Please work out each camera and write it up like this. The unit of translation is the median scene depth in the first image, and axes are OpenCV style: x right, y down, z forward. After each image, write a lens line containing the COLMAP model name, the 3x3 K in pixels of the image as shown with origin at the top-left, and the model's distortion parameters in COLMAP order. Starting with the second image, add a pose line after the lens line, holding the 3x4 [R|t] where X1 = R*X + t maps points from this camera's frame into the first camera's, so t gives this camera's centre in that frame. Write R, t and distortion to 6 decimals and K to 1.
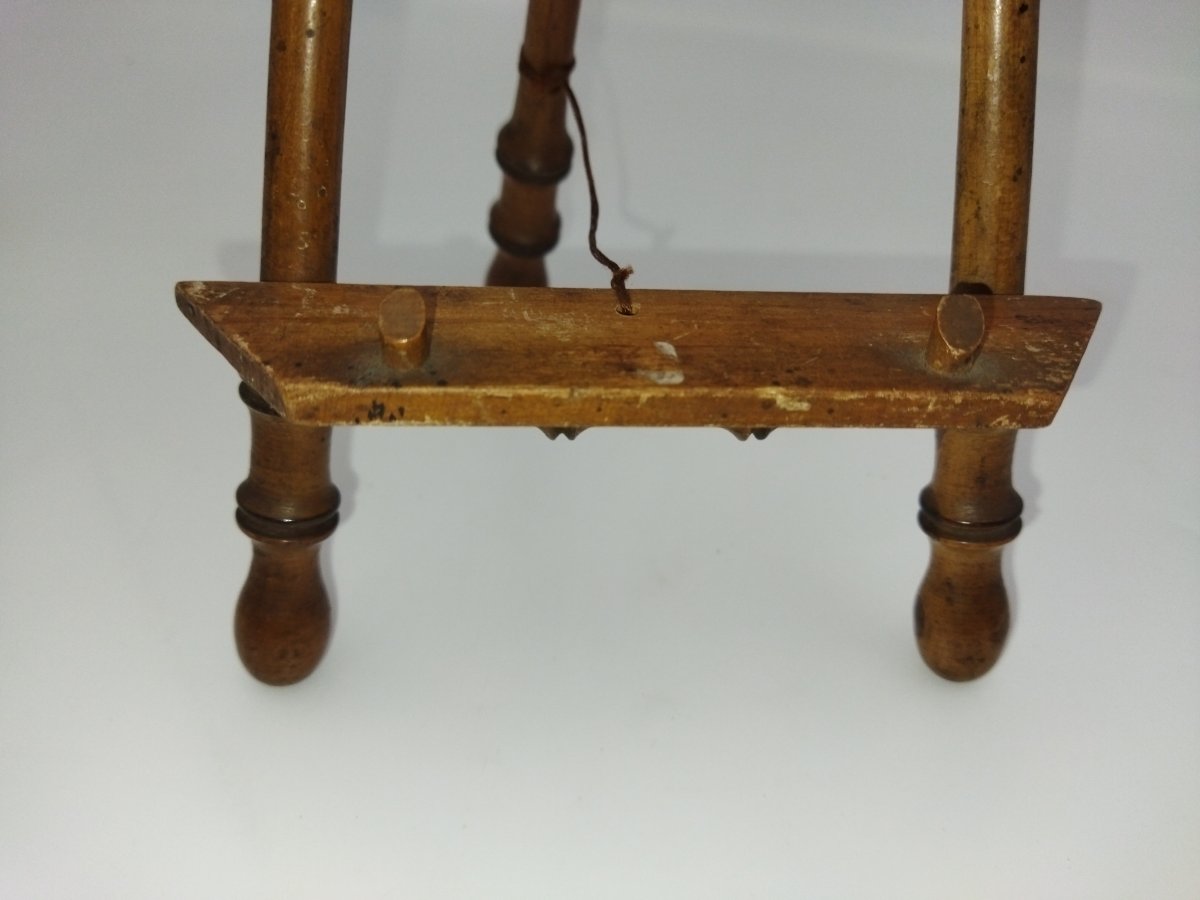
lens RADIAL K [[942.9, 0, 600.0], [0, 942.9, 450.0], [0, 0, 1]] dist [0.013468, -0.000444]
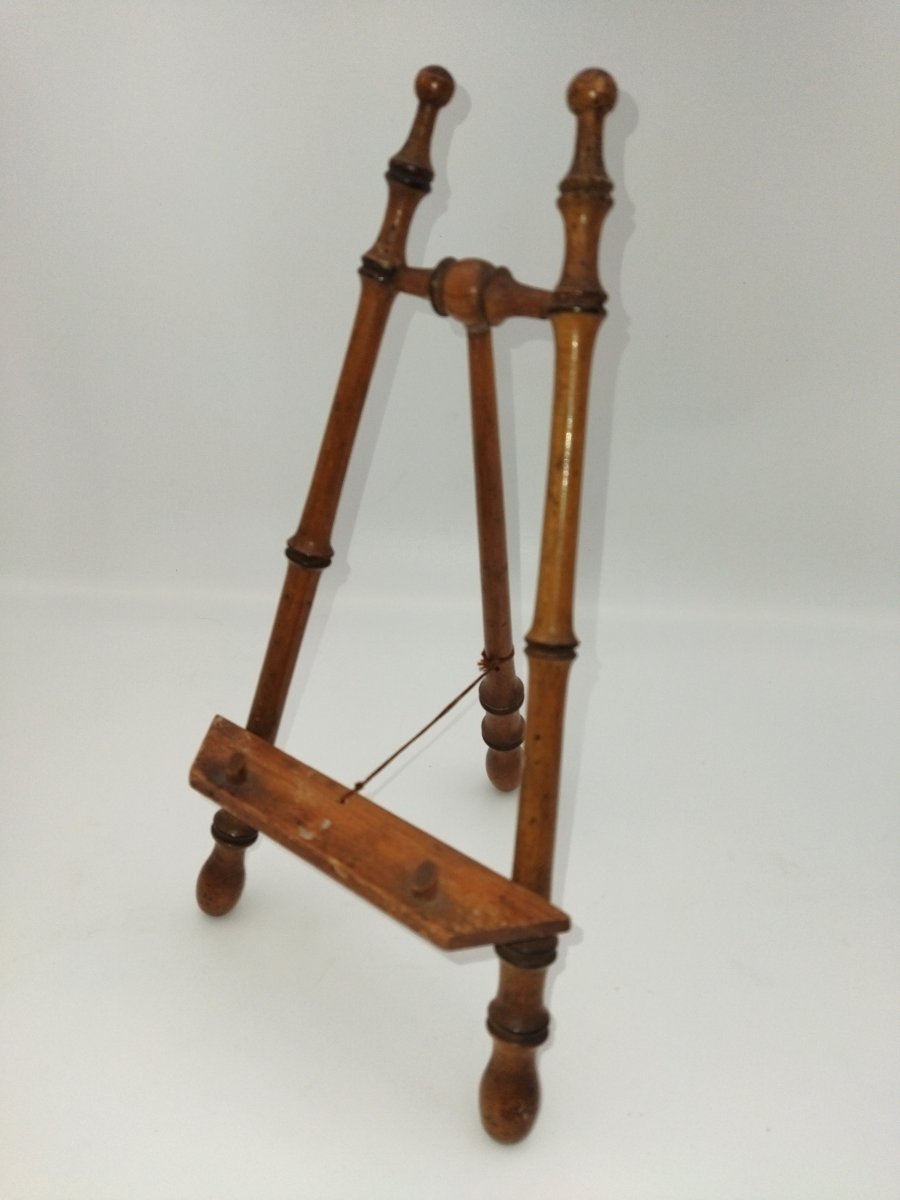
lens RADIAL K [[917.1, 0, 452.1], [0, 917.1, 613.3], [0, 0, 1]] dist [-0.036057, -0.000490]
pose [[0.747465, 0.283139, -0.600939, 1.328598], [-0.435750, 0.891785, -0.121823, -0.388700], [0.501416, 0.352918, 0.789956, -0.604820]]
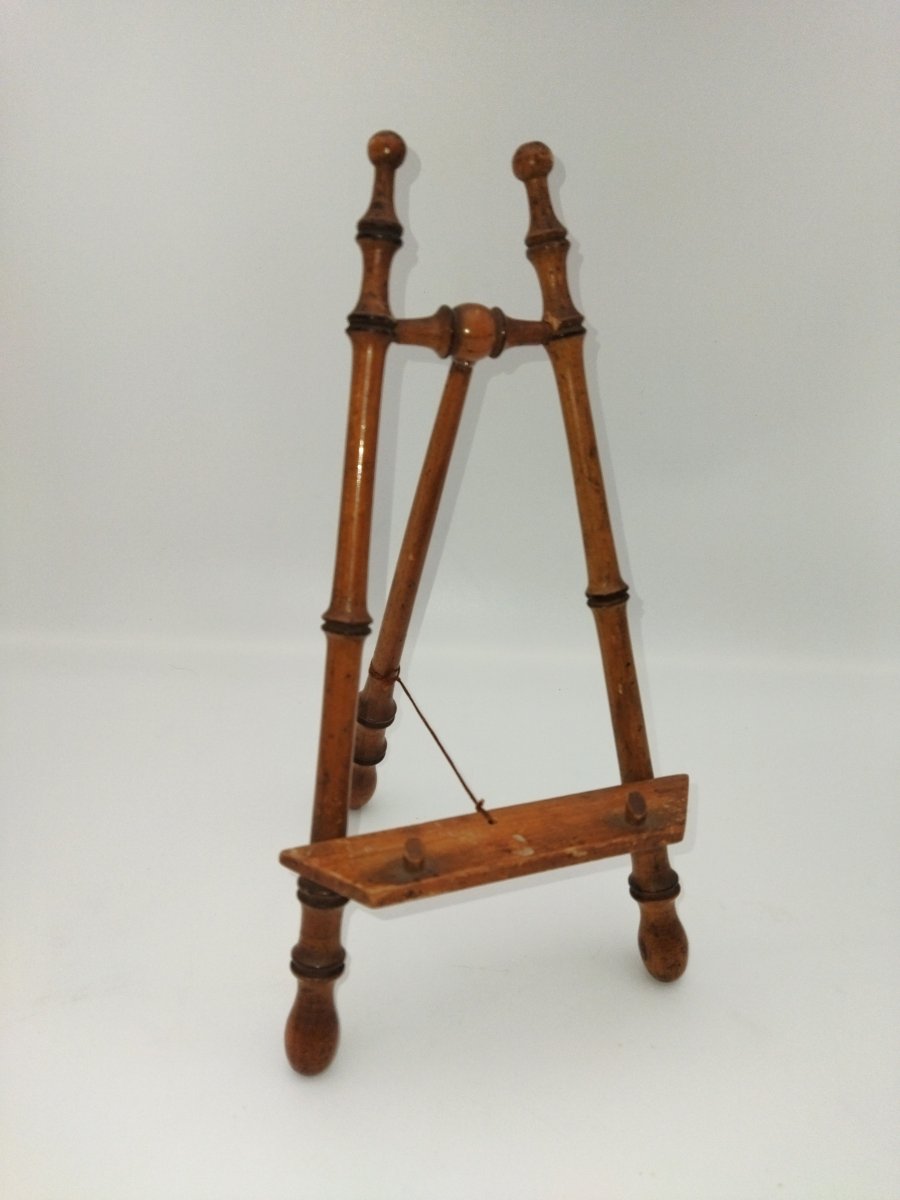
lens RADIAL K [[942.9, 0, 450.0], [0, 942.9, 600.0], [0, 0, 1]] dist [0.013468, -0.000444]
pose [[0.956195, -0.127900, 0.263312, -0.580214], [0.196555, 0.947093, -0.253736, -0.104346], [-0.216929, 0.294376, 0.930744, -1.157351]]
